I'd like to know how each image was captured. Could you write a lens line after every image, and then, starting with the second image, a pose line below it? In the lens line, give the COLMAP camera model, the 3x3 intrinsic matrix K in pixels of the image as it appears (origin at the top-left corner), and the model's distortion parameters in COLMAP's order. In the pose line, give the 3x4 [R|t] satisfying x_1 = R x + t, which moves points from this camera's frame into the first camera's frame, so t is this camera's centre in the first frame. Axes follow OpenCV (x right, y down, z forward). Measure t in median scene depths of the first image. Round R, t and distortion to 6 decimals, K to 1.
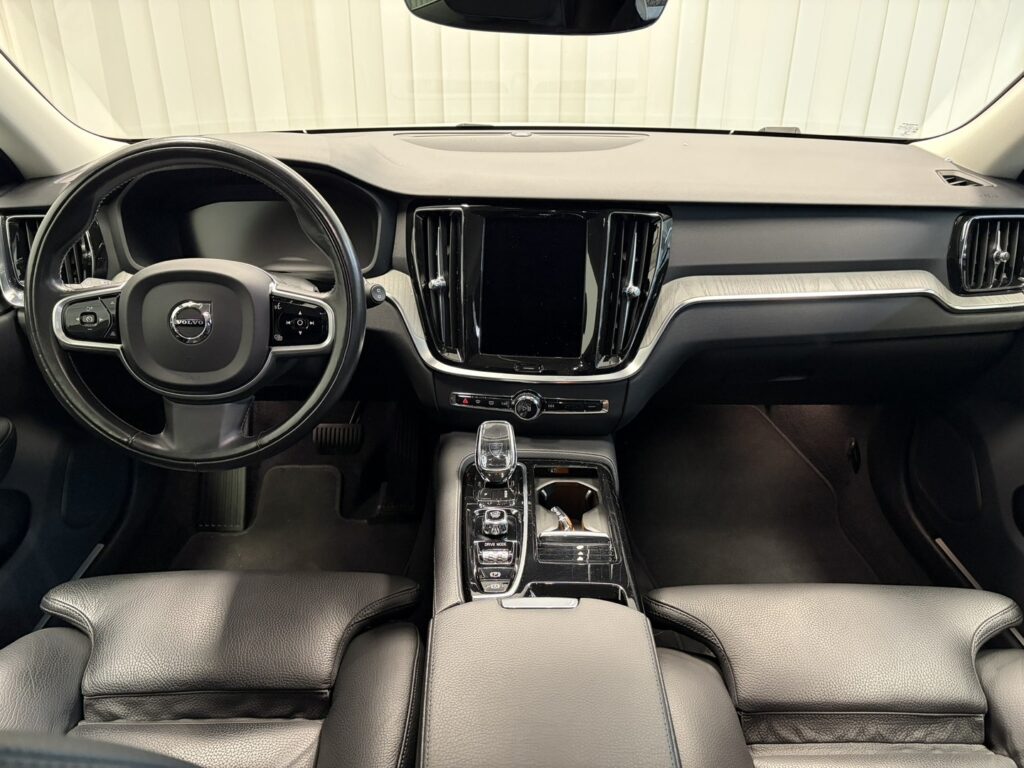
lens RADIAL K [[766.9, 0, 512.0], [0, 766.9, 384.0], [0, 0, 1]] dist [0.071418, -0.114153]
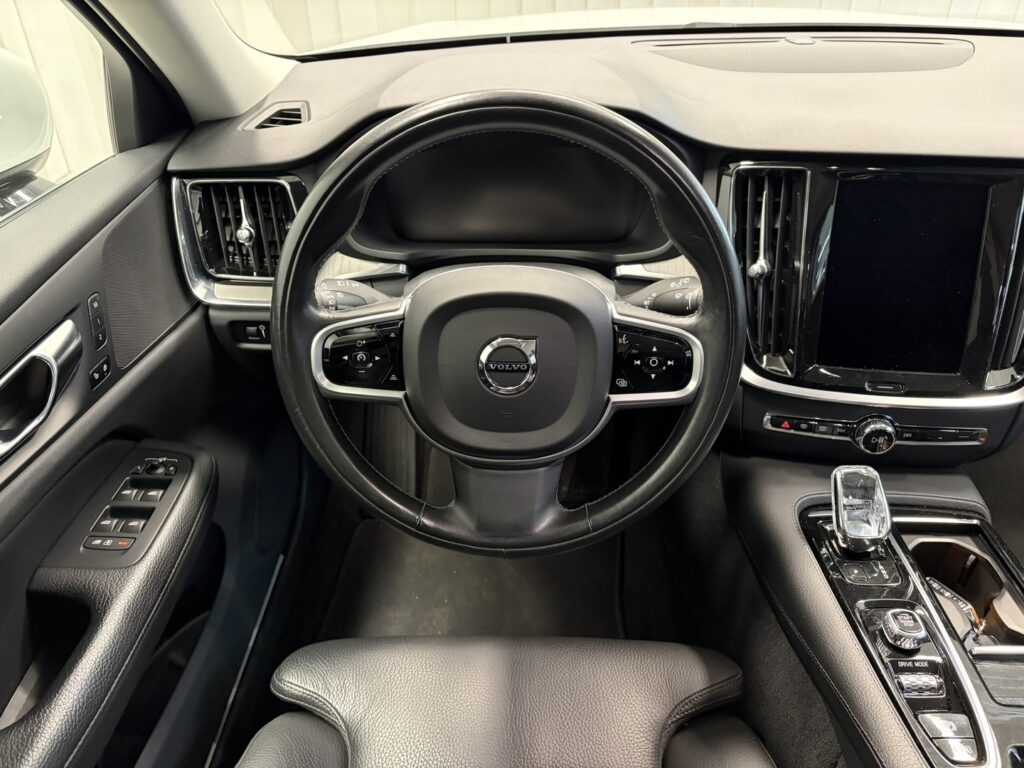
lens RADIAL K [[766.9, 0, 512.0], [0, 766.9, 384.0], [0, 0, 1]] dist [0.071418, -0.114153]
pose [[0.999271, 0.006691, -0.037584, -0.367541], [-0.000969, 0.988650, 0.150235, -0.160627], [0.038163, -0.150089, 0.987936, 0.292633]]
